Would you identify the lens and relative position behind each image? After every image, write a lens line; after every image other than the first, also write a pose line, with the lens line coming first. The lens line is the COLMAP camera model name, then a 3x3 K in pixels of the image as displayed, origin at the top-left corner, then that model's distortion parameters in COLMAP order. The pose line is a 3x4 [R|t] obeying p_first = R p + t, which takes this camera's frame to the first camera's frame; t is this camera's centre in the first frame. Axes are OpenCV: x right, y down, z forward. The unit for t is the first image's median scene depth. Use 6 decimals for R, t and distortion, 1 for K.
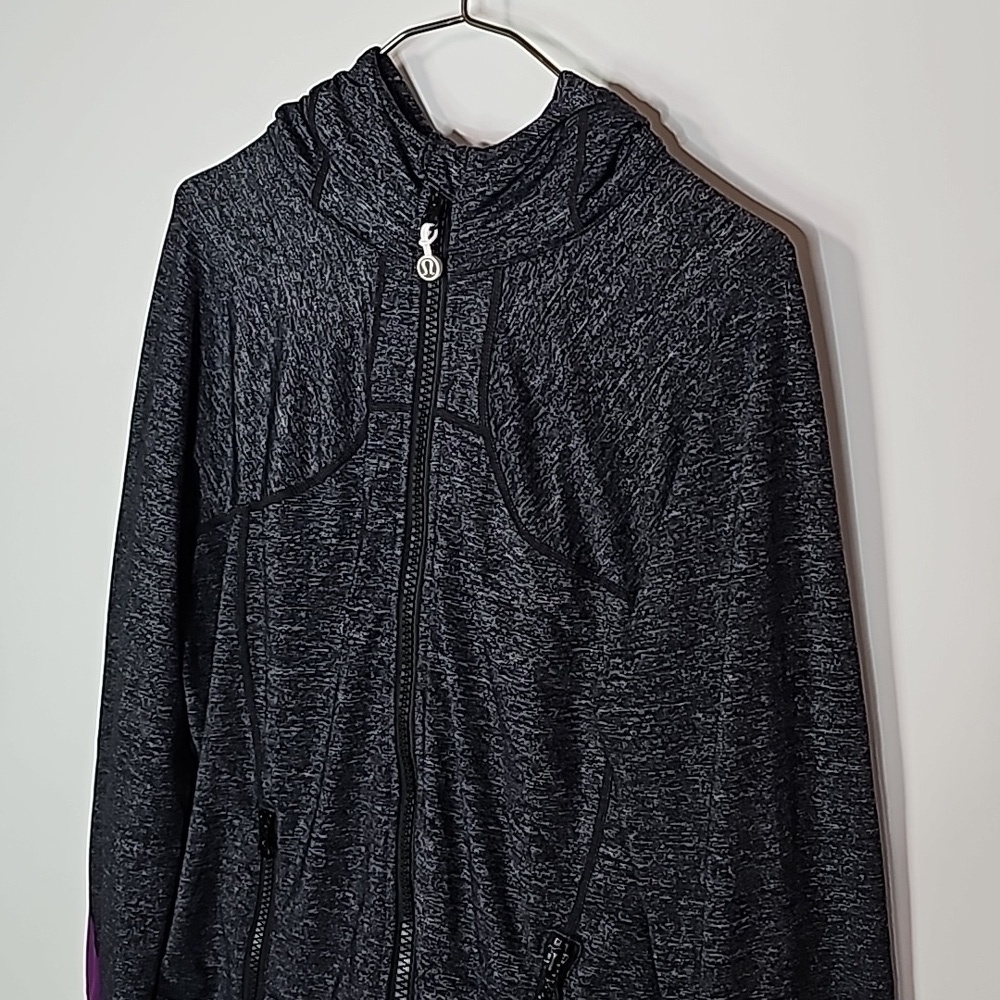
lens RADIAL K [[1343.9, 0, 499.5], [0, 1343.9, 499.2], [0, 0, 1]] dist [0.116270, 0.000000]
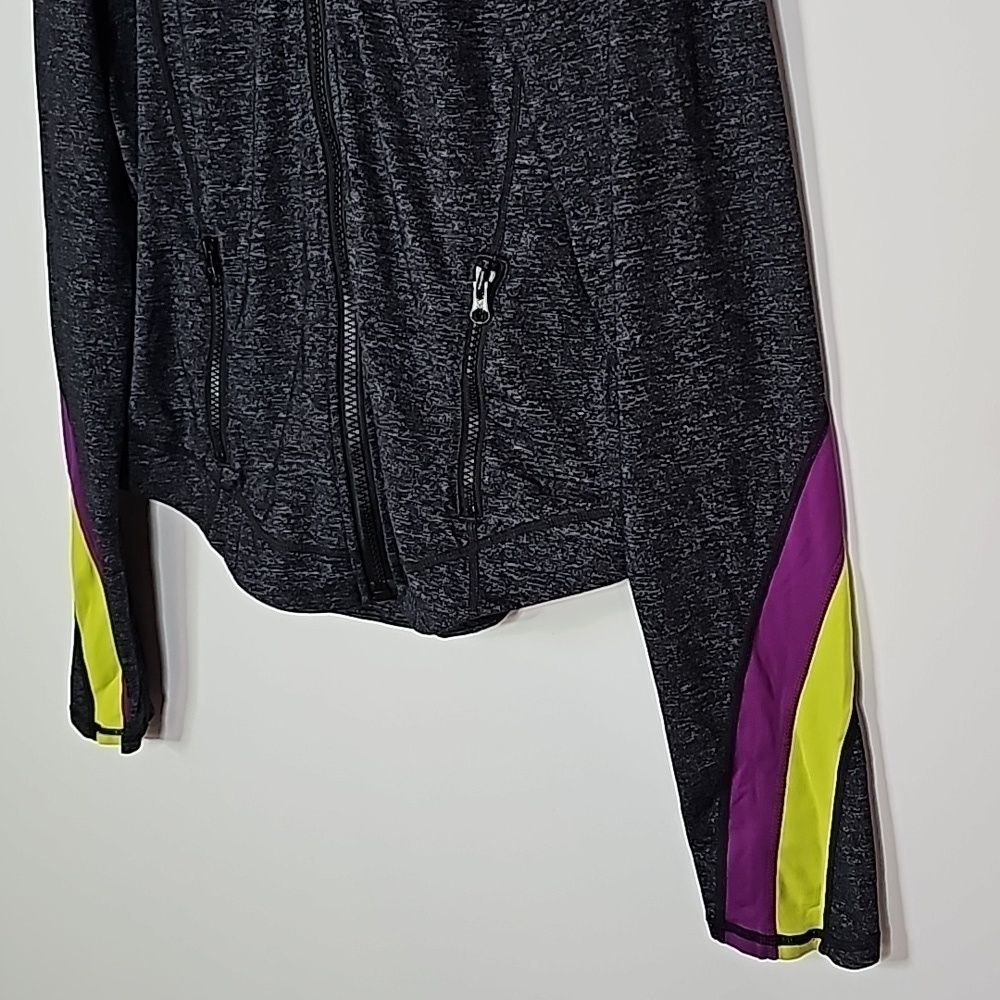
lens RADIAL K [[1343.9, 0, 502.2], [0, 1343.9, 499.0], [0, 0, 1]] dist [0.116270, 0.000000]
pose [[0.995189, -0.092064, -0.033511, 0.071689], [0.092835, 0.995434, 0.022205, 0.468134], [0.031314, -0.025209, 0.999192, -0.022891]]
